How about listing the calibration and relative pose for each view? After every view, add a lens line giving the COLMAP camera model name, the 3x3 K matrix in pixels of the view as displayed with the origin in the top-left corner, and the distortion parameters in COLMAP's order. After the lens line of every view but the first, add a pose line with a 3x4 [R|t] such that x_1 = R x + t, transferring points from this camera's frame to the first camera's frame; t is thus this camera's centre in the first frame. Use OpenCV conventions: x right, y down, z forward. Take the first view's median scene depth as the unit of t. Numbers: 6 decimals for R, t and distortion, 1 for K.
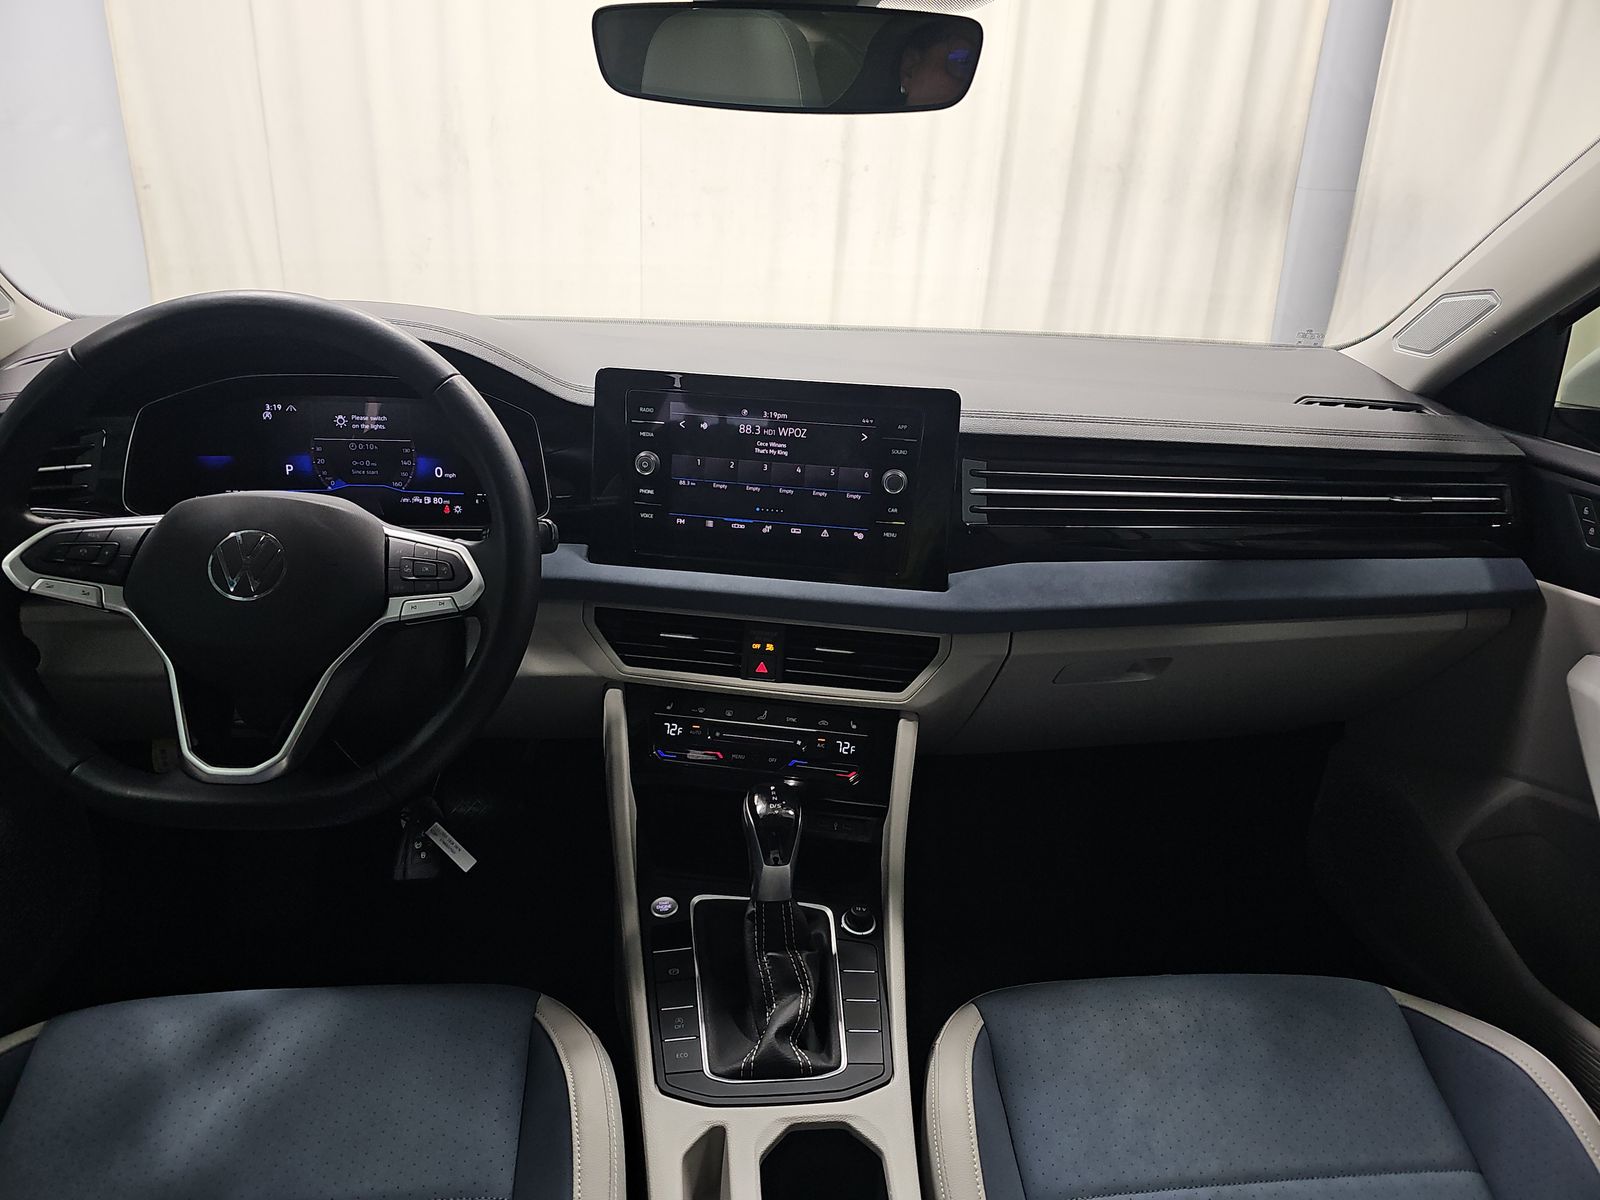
lens RADIAL K [[1073.3, 0, 802.6], [0, 1073.3, 627.0], [0, 0, 1]] dist [0.085163, -0.115689]
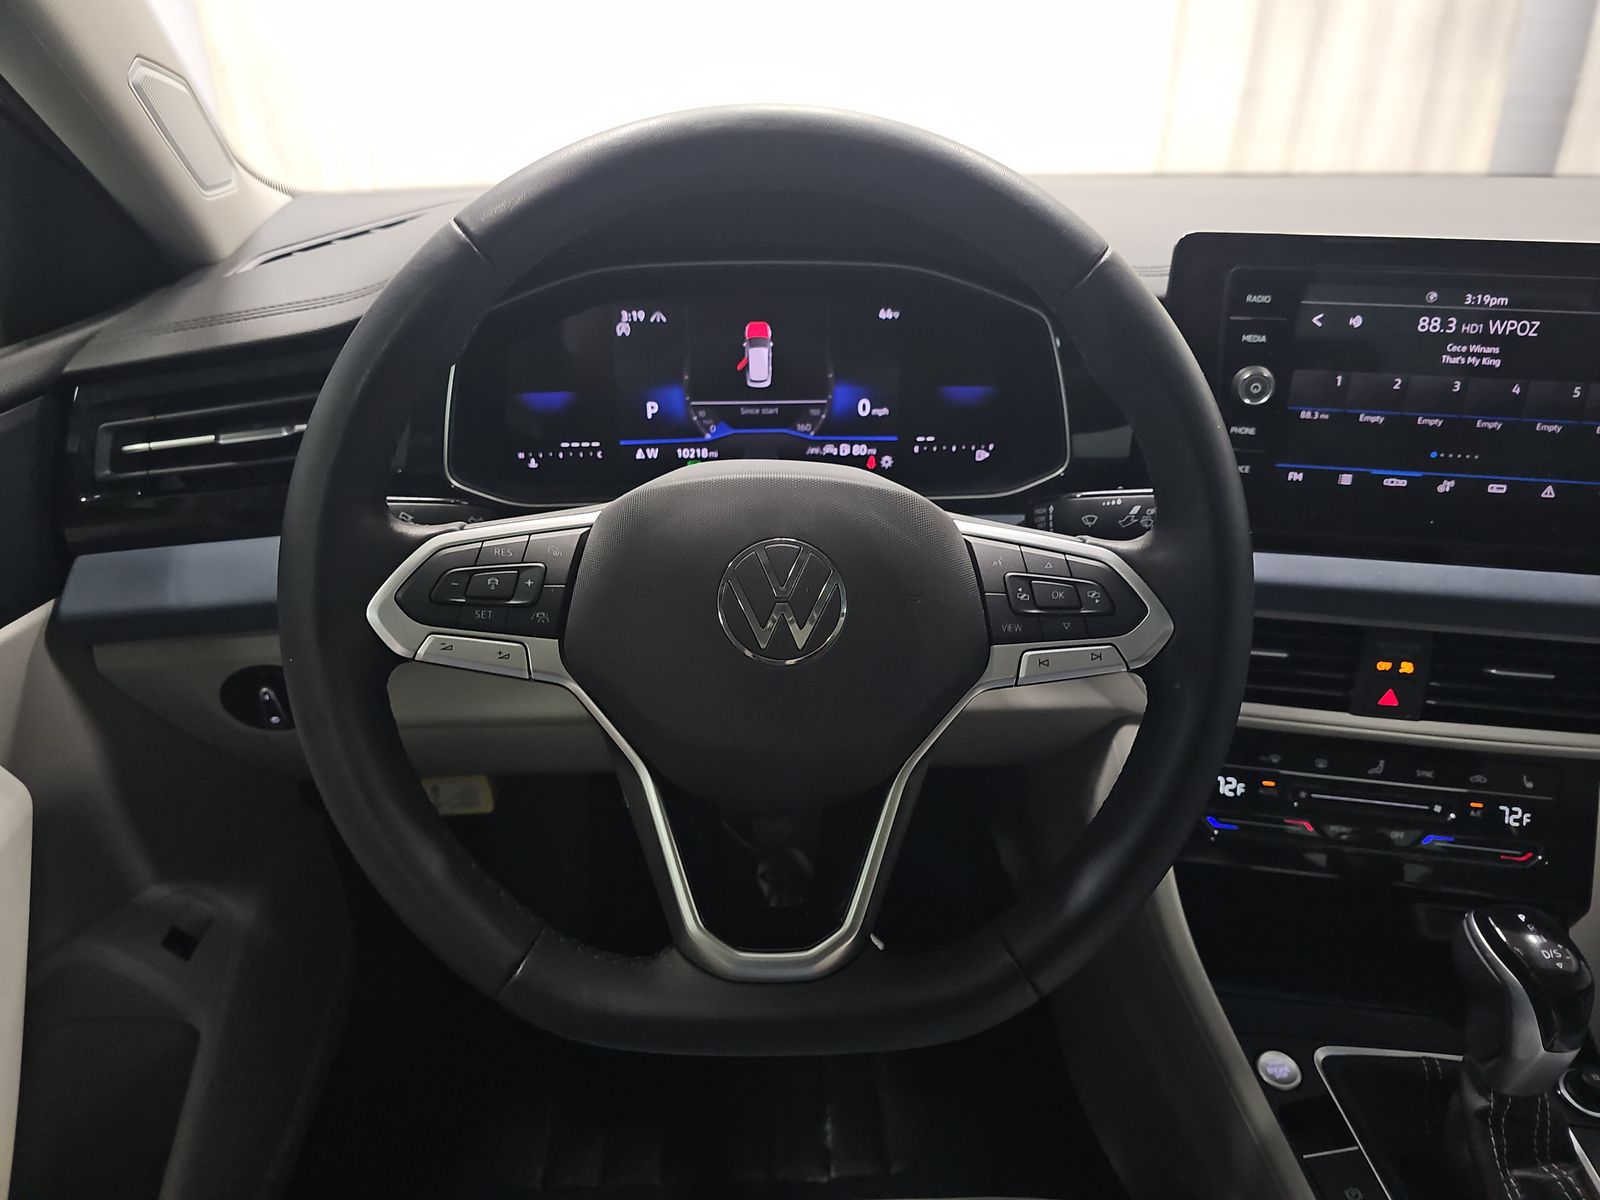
lens RADIAL K [[1073.3, 0, 802.6], [0, 1073.3, 627.0], [0, 0, 1]] dist [0.085163, -0.115689]
pose [[0.999012, -0.017310, -0.040923, -0.381595], [0.021102, 0.995337, 0.094124, -0.077672], [0.039102, -0.094895, 0.994719, 0.350918]]
